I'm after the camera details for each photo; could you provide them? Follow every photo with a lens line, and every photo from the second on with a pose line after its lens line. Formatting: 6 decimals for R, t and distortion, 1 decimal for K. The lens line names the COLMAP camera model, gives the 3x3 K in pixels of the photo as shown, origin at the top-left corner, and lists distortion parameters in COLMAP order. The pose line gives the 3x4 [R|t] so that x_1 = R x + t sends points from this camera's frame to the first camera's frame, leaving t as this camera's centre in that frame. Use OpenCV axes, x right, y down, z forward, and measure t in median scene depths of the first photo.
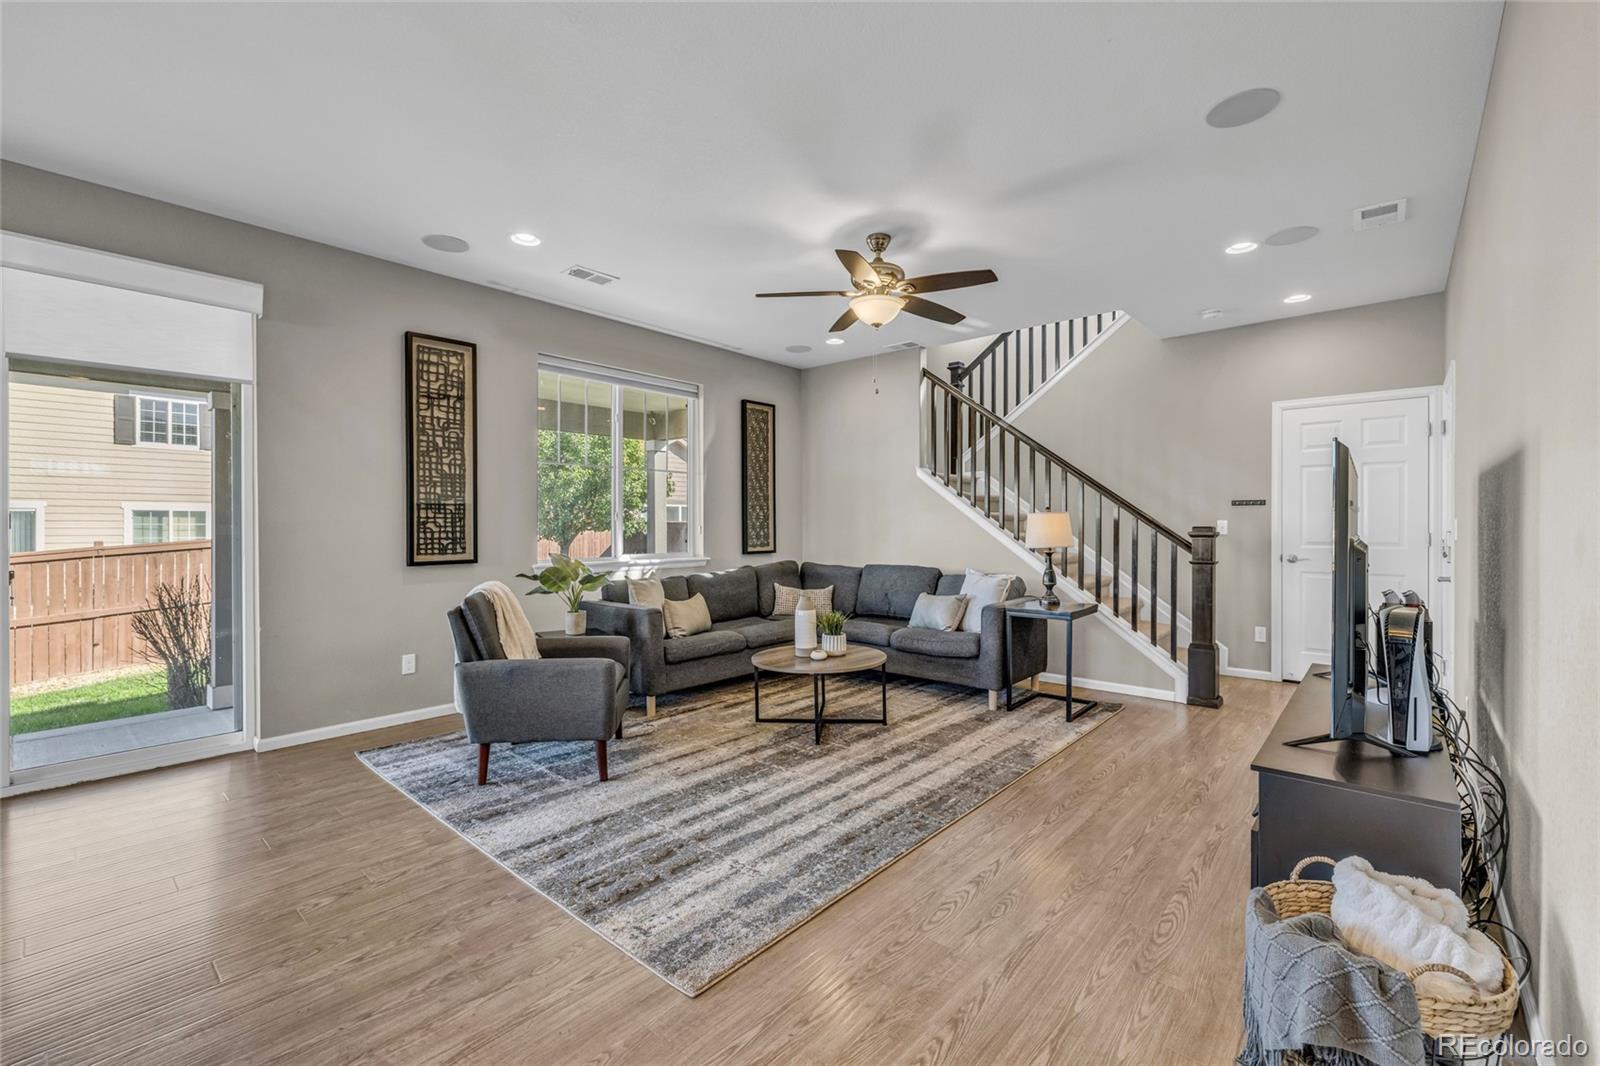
lens RADIAL K [[672.4, 0, 795.0], [0, 672.4, 529.7], [0, 0, 1]] dist [0.001415, 0.000156]
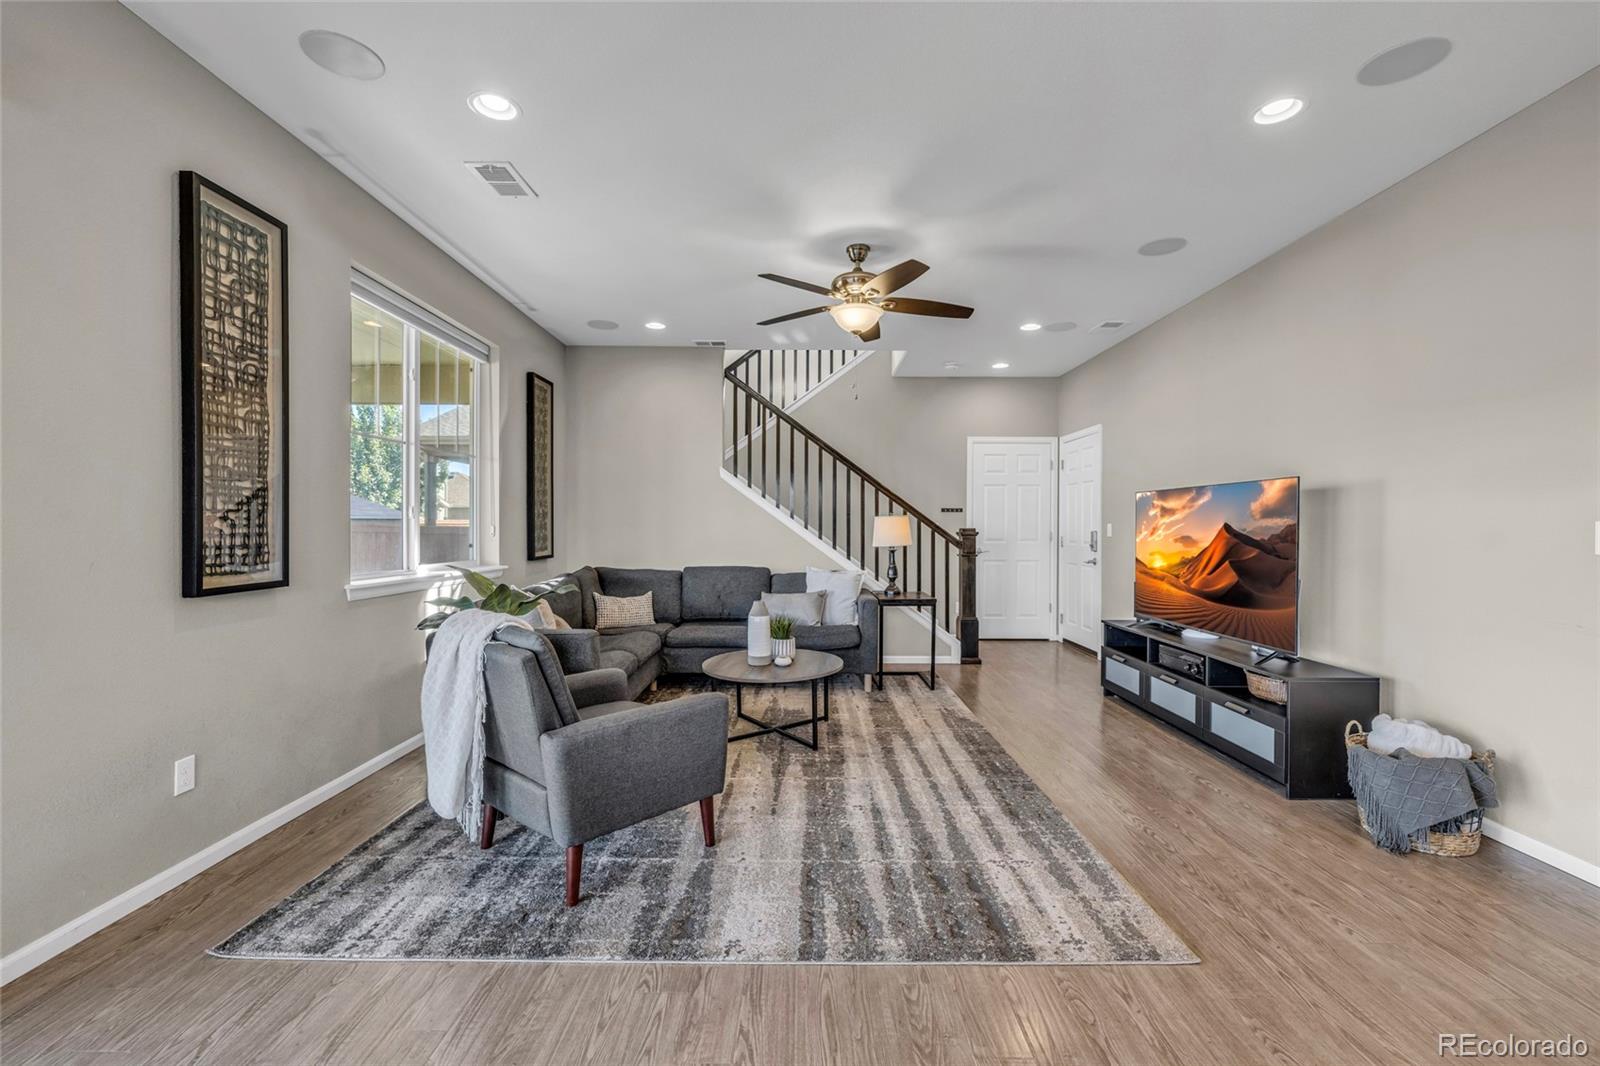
lens RADIAL K [[672.4, 0, 795.0], [0, 672.4, 529.7], [0, 0, 1]] dist [0.001415, 0.000156]
pose [[0.751109, -0.000306, 0.660179, -0.626080], [0.000418, 1.000000, -0.000011, -0.001100], [-0.660179, 0.000284, 0.751109, 0.283953]]
